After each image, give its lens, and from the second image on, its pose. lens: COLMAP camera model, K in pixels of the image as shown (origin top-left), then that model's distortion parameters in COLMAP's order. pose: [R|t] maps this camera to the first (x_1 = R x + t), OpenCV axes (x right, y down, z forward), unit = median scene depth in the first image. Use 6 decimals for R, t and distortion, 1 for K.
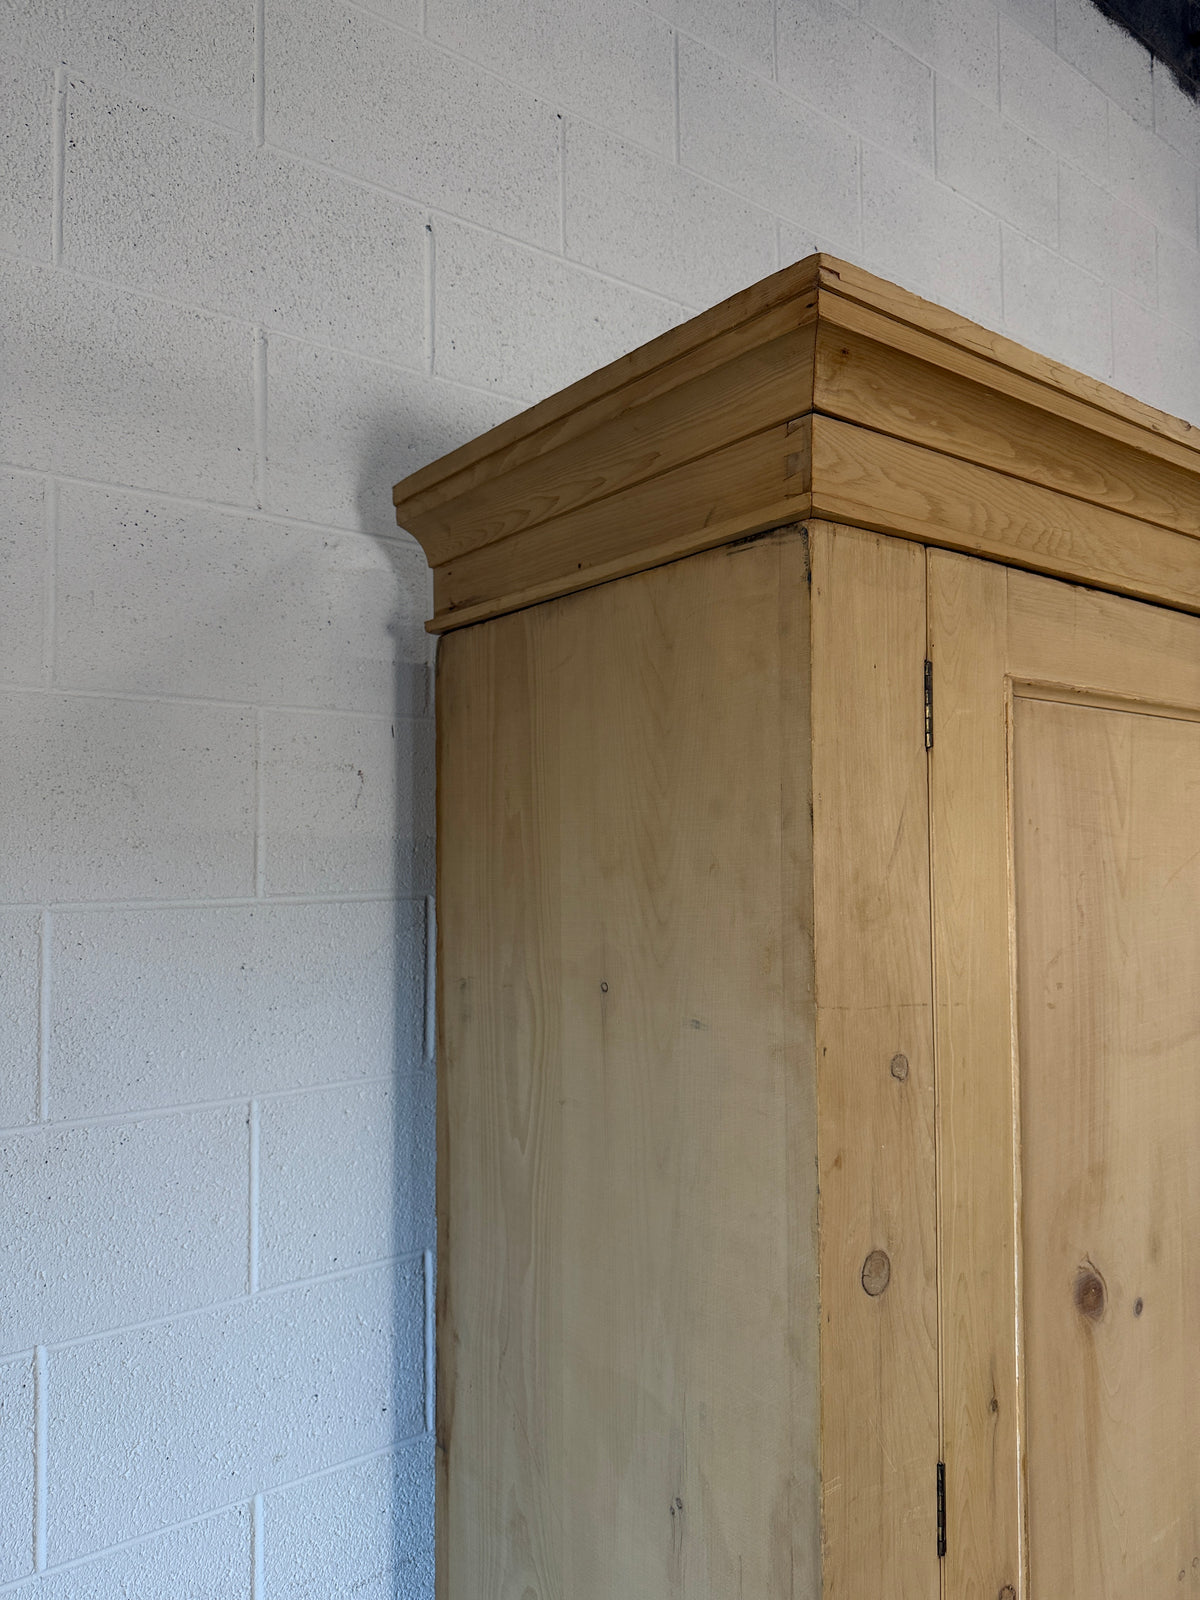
lens RADIAL K [[1112.4, 0, 588.8], [0, 1112.4, 803.8], [0, 0, 1]] dist [0.051308, -0.057990]
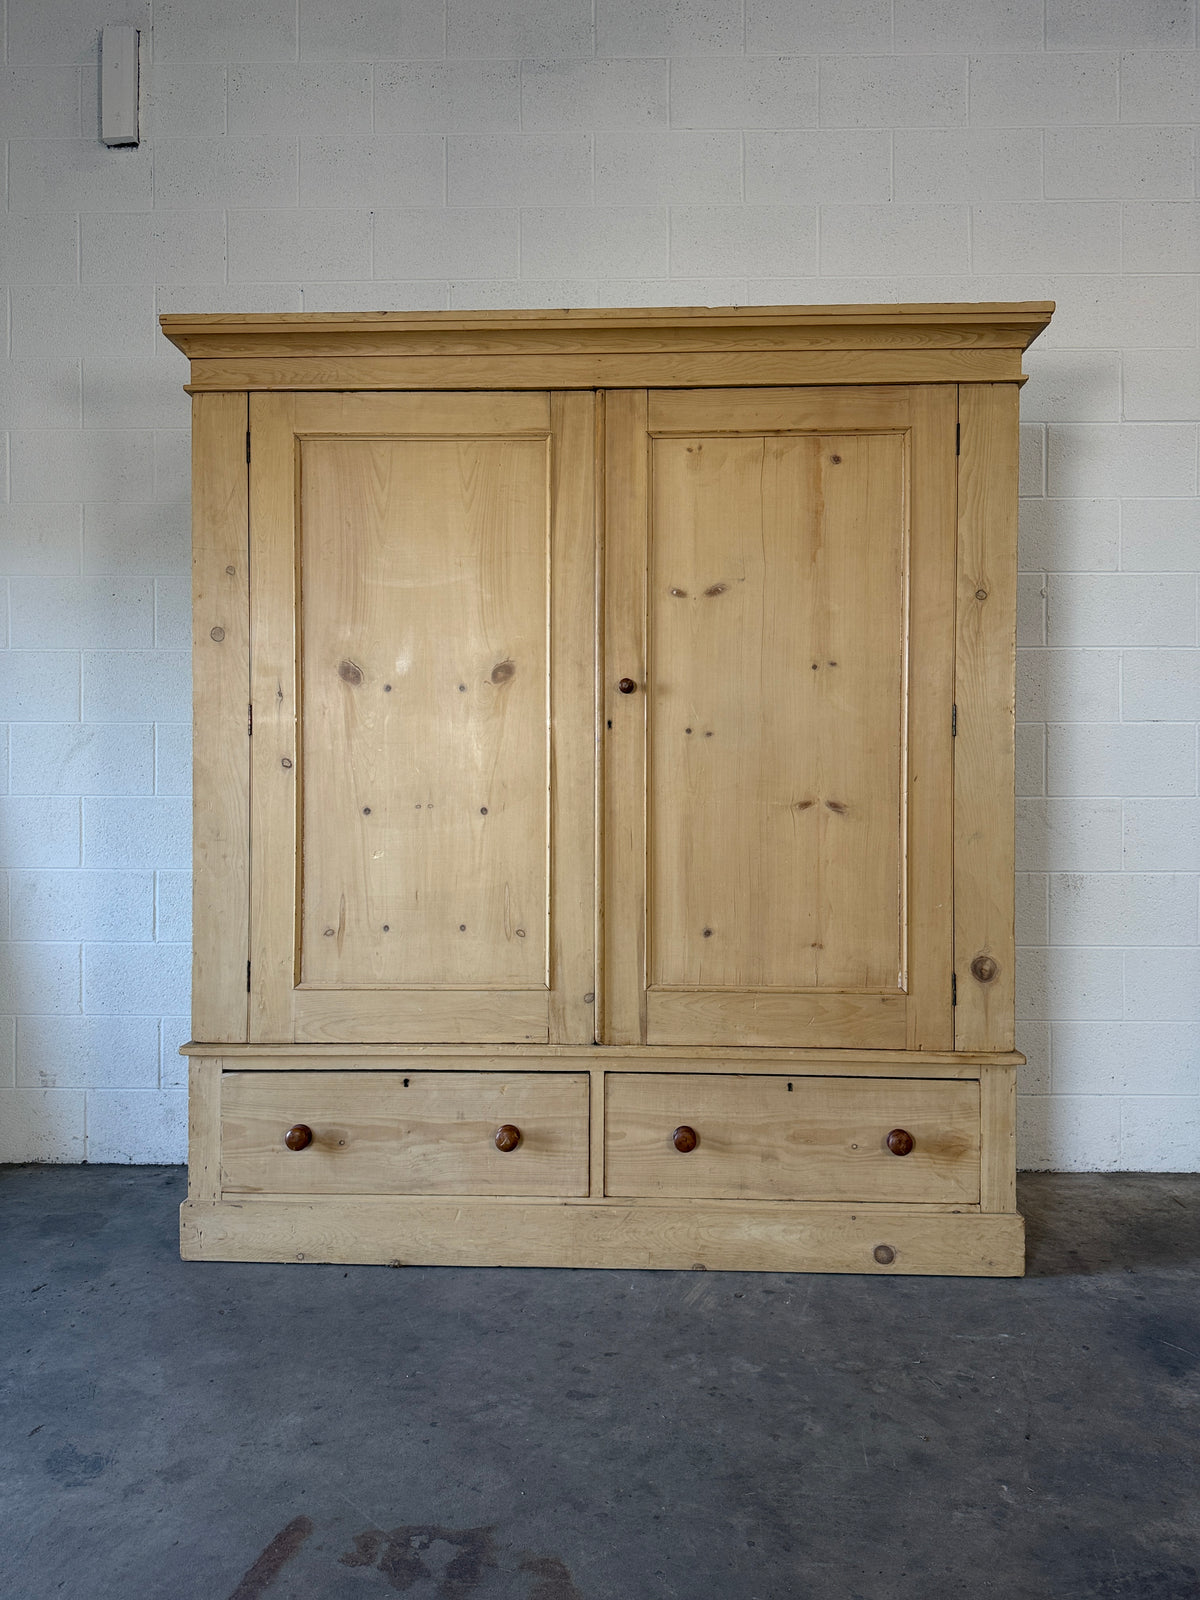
lens RADIAL K [[1112.4, 0, 600.6], [0, 1112.4, 803.8], [0, 0, 1]] dist [0.051308, -0.057990]
pose [[0.768778, 0.009759, -0.639442, 2.627114], [0.018212, 0.999144, 0.037144, 0.678074], [0.639257, -0.040201, 0.767942, -0.626033]]
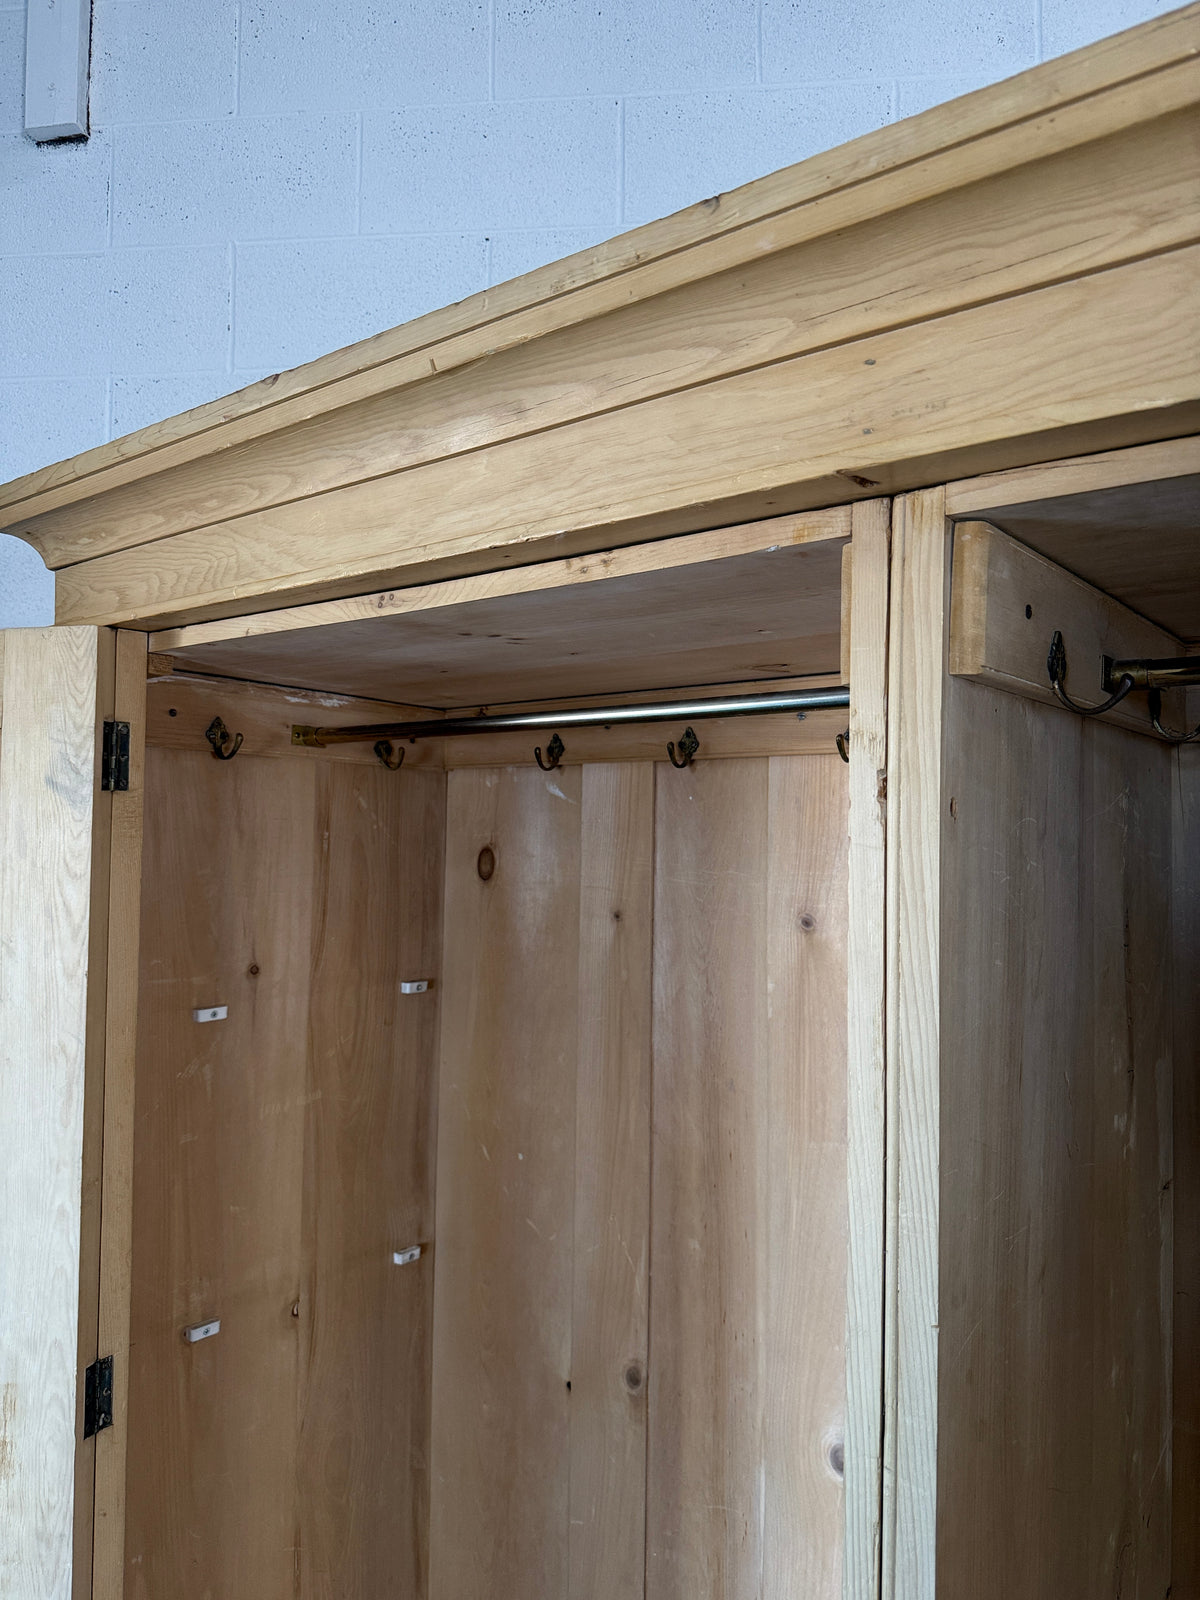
lens RADIAL K [[1112.4, 0, 628.2], [0, 1112.4, 794.8], [0, 0, 1]] dist [0.051308, -0.057990]
pose [[0.250420, -0.029020, -0.967702, 1.512293], [0.020360, 0.999487, -0.024705, -0.003822], [0.967923, -0.013515, 0.250882, 1.132889]]
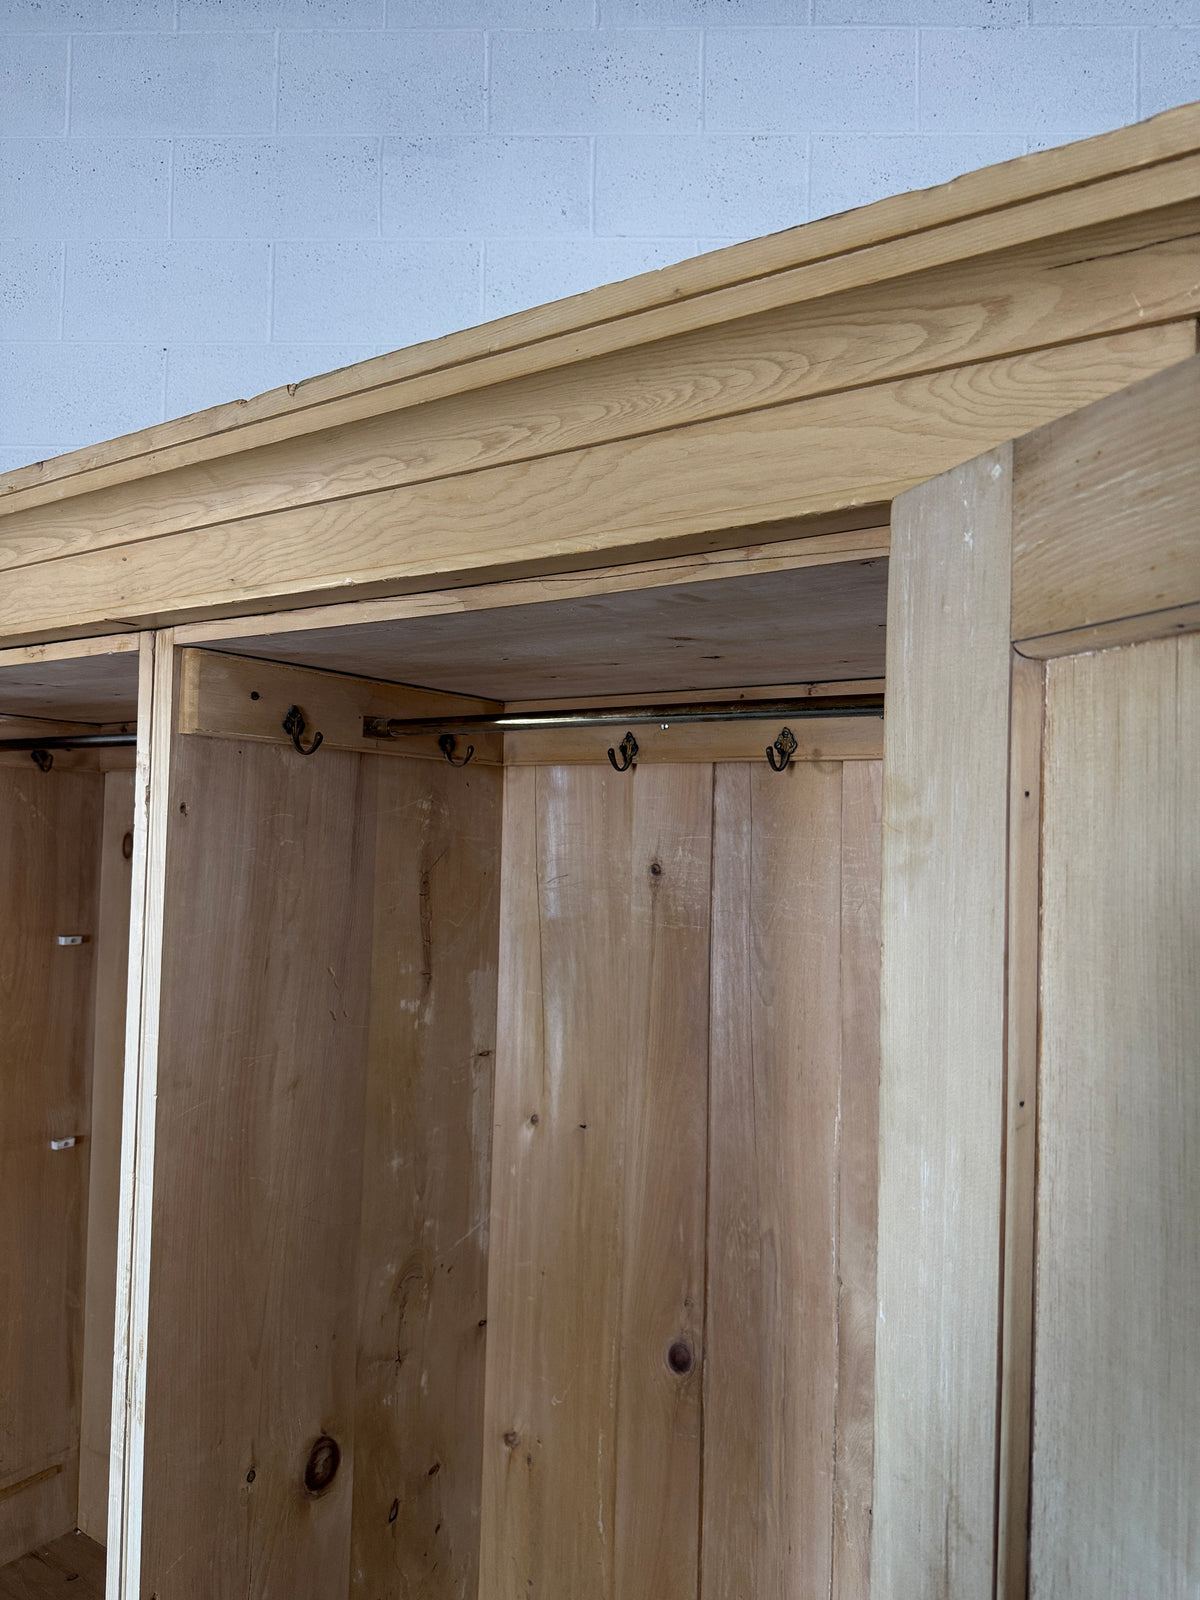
lens RADIAL K [[1112.4, 0, 606.2], [0, 1112.4, 798.1], [0, 0, 1]] dist [0.051308, -0.057990]
pose [[0.303764, -0.016972, -0.952596, 2.169677], [0.008153, 0.999851, -0.015214, 0.002378], [0.952712, -0.003145, 0.303857, 1.547525]]
